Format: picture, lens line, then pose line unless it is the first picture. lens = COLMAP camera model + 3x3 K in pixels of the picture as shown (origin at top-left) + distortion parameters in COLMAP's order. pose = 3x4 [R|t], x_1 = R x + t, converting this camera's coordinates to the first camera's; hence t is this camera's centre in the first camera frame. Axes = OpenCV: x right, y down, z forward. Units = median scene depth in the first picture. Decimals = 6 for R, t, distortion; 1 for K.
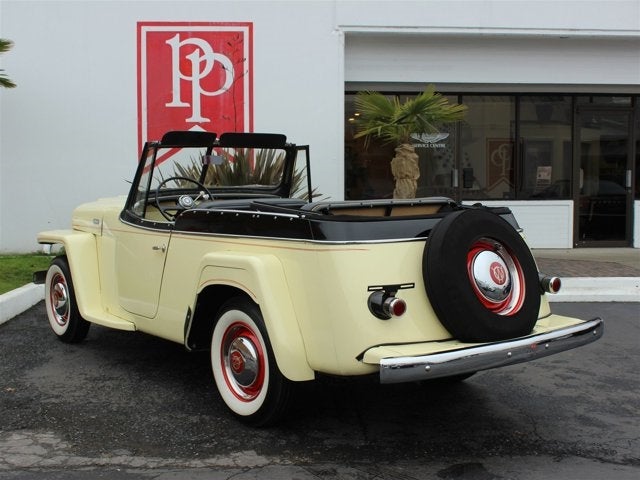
lens RADIAL K [[832.1, 0, 320.0], [0, 832.1, 240.0], [0, 0, 1]] dist [-0.099576, 0.127427]
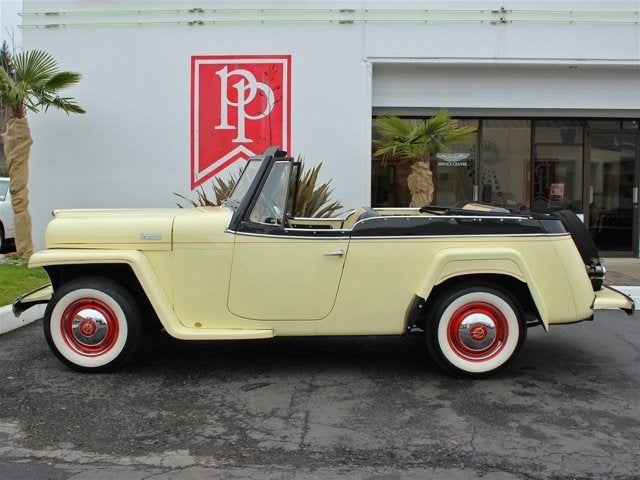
lens RADIAL K [[702.5, 0, 320.0], [0, 702.5, 240.0], [0, 0, 1]] dist [-0.133167, 0.135448]
pose [[0.994229, 0.014187, -0.106333, 0.064558], [-0.014954, 0.999868, -0.006416, -0.003045], [0.106228, 0.007969, 0.994310, 0.052297]]
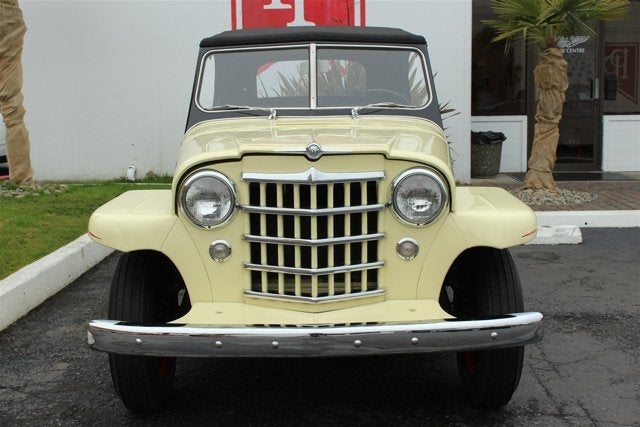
lens RADIAL K [[865.8, 0, 320.0], [0, 865.8, 213.5], [0, 0, 1]] dist [-0.038968, 0.012455]
pose [[0.996414, -0.001105, -0.084606, -0.052483], [0.006703, 0.997803, 0.065914, -0.007571], [0.084348, -0.066245, 0.994232, 0.096567]]
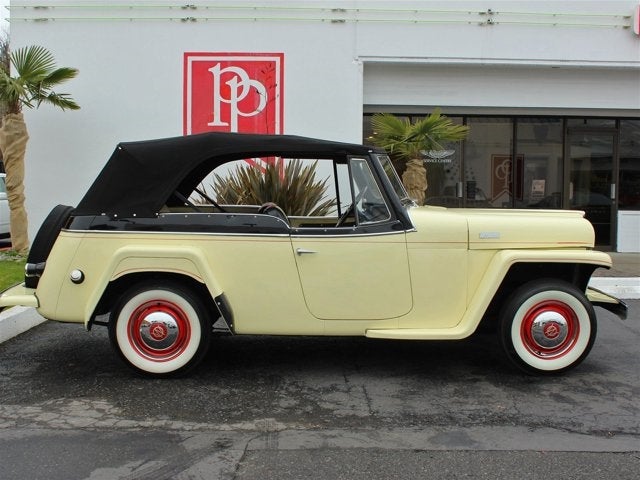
lens RADIAL K [[737.1, 0, 320.0], [0, 737.1, 240.0], [0, 0, 1]] dist [-0.130228, 0.158488]
pose [[0.999355, 0.009911, -0.034513, 0.007127], [-0.010069, 0.999940, -0.004427, 0.001413], [0.034467, 0.004772, 0.999394, -0.016587]]
